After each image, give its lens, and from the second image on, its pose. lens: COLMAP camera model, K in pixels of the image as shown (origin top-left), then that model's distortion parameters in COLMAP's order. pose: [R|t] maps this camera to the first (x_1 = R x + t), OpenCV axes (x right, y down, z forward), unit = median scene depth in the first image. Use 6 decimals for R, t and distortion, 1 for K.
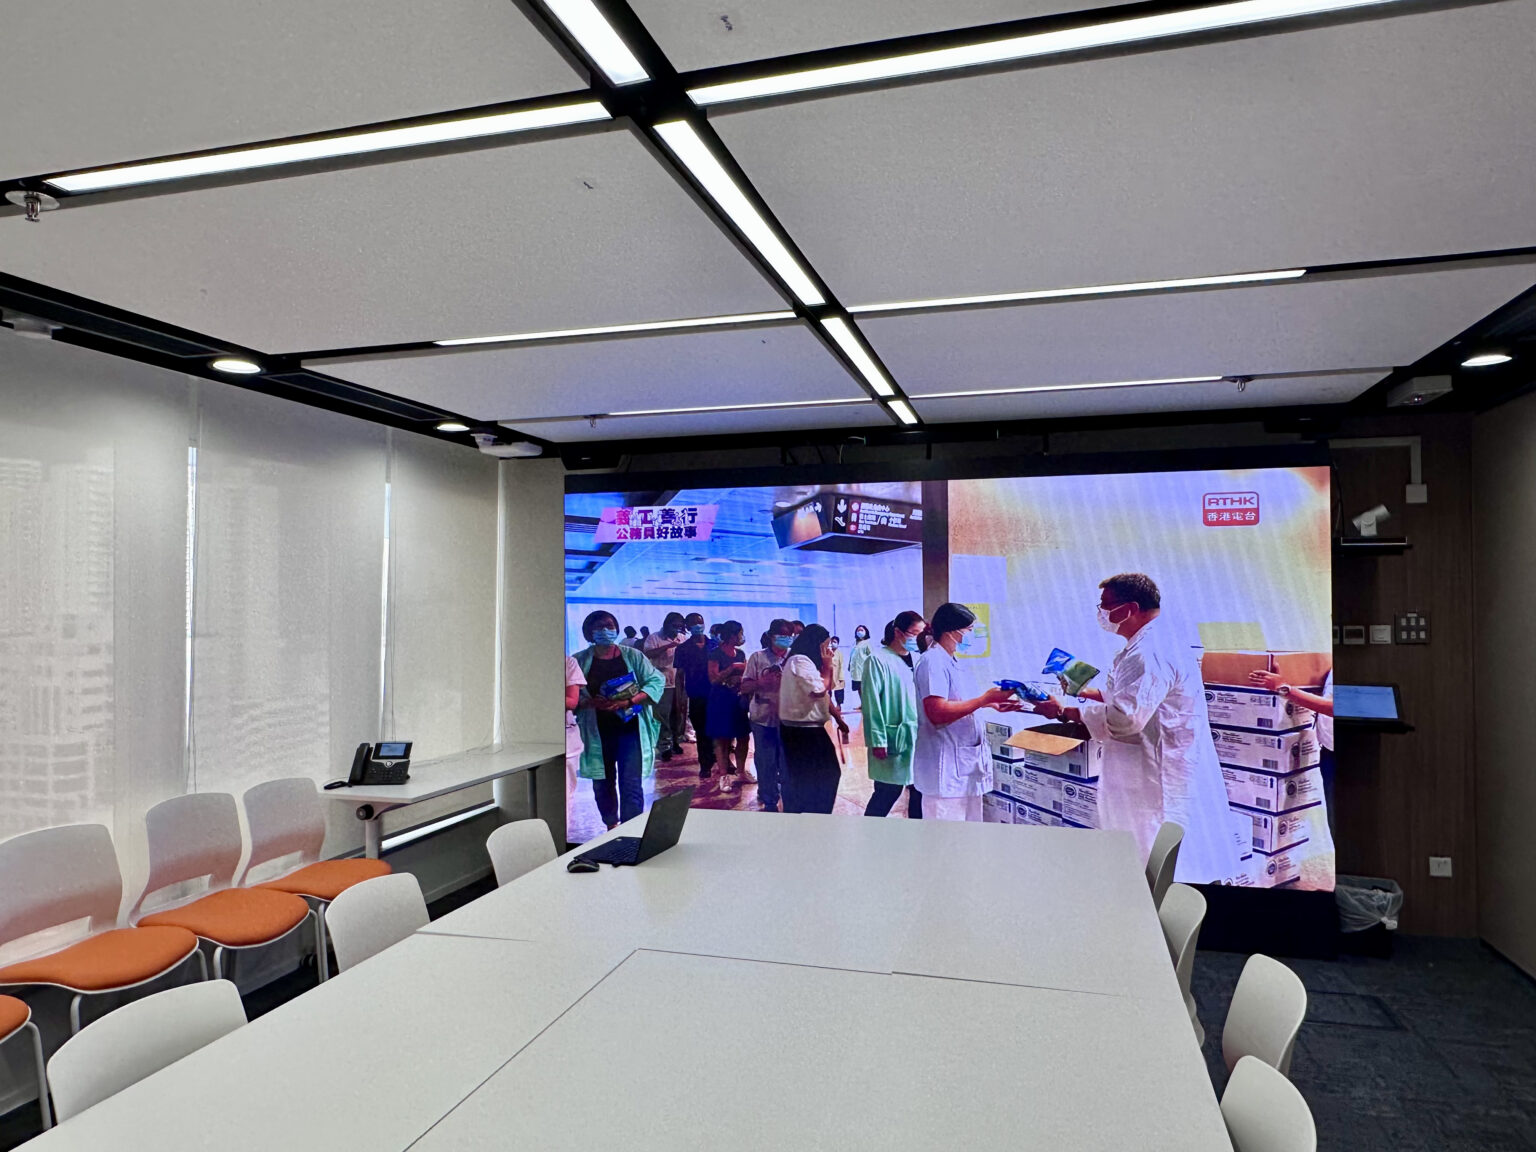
lens RADIAL K [[1026.7, 0, 768.0], [0, 1026.7, 576.0], [0, 0, 1]] dist [0.005227, -0.003853]
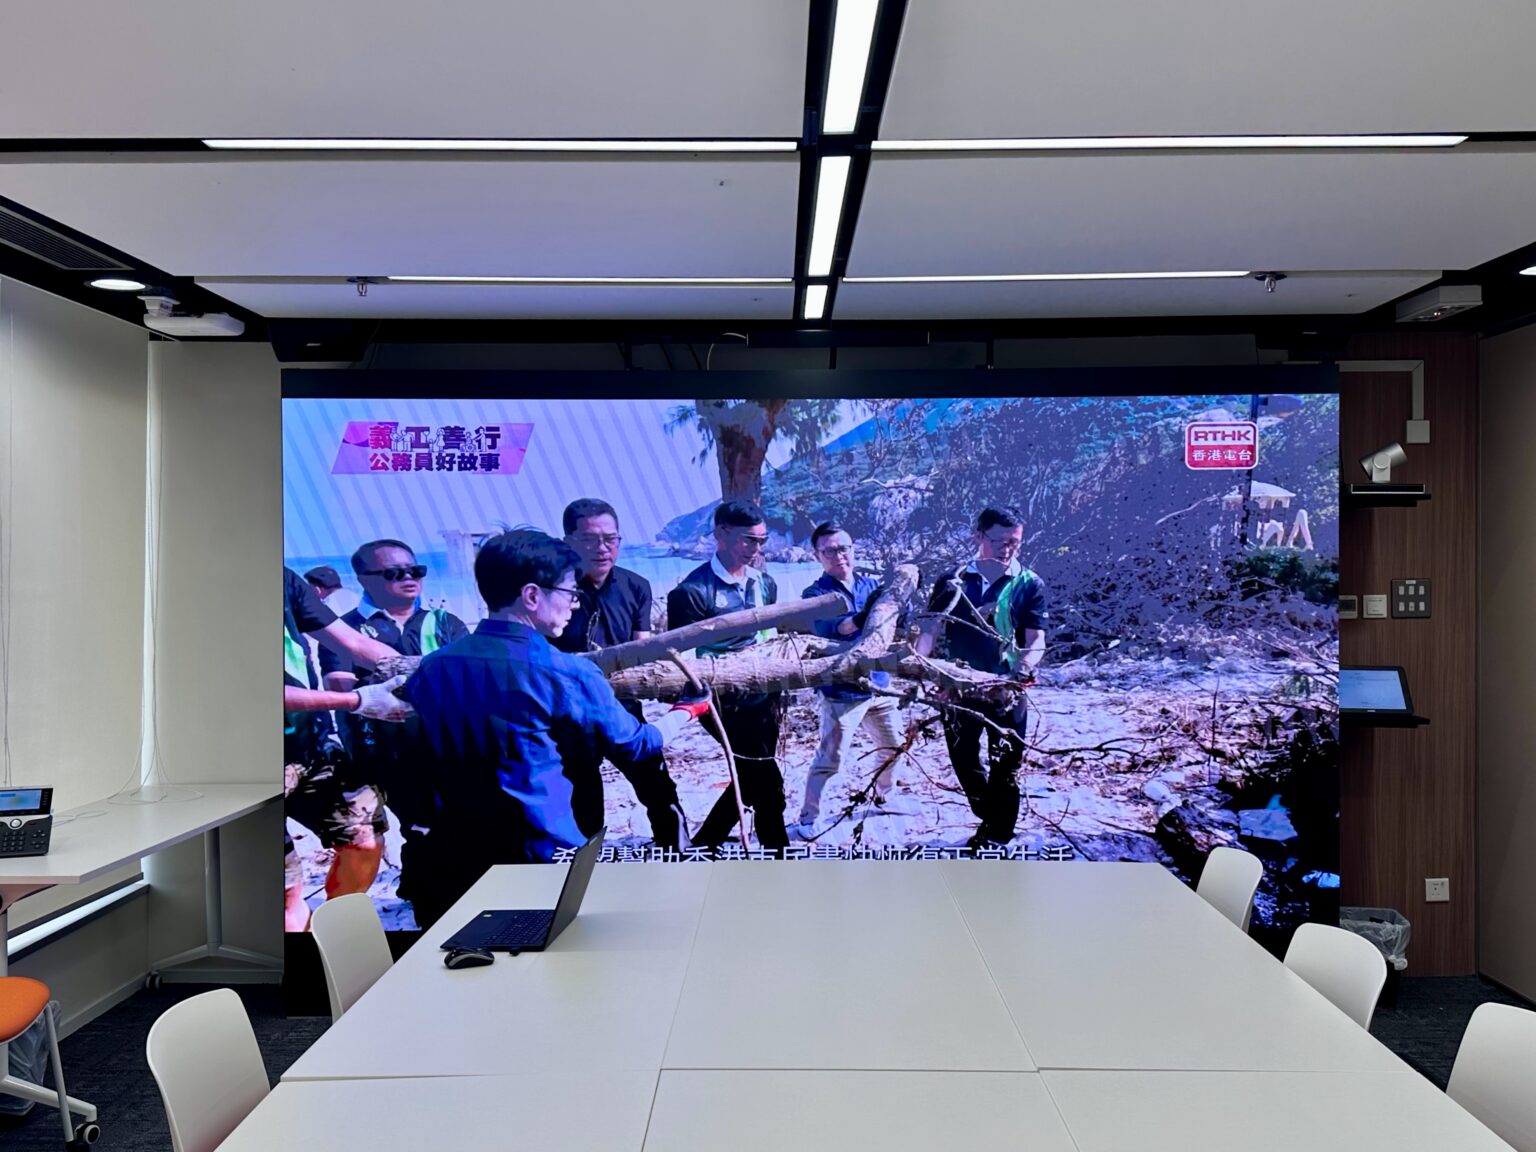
lens RADIAL K [[1409.0, 0, 768.0], [0, 1409.0, 576.0], [0, 0, 1]] dist [0.186833, -0.326696]
pose [[0.963105, 0.000045, 0.269127, -0.166878], [-0.007598, 0.999606, 0.027021, 0.006659], [-0.269020, -0.028069, 0.962725, 0.043368]]
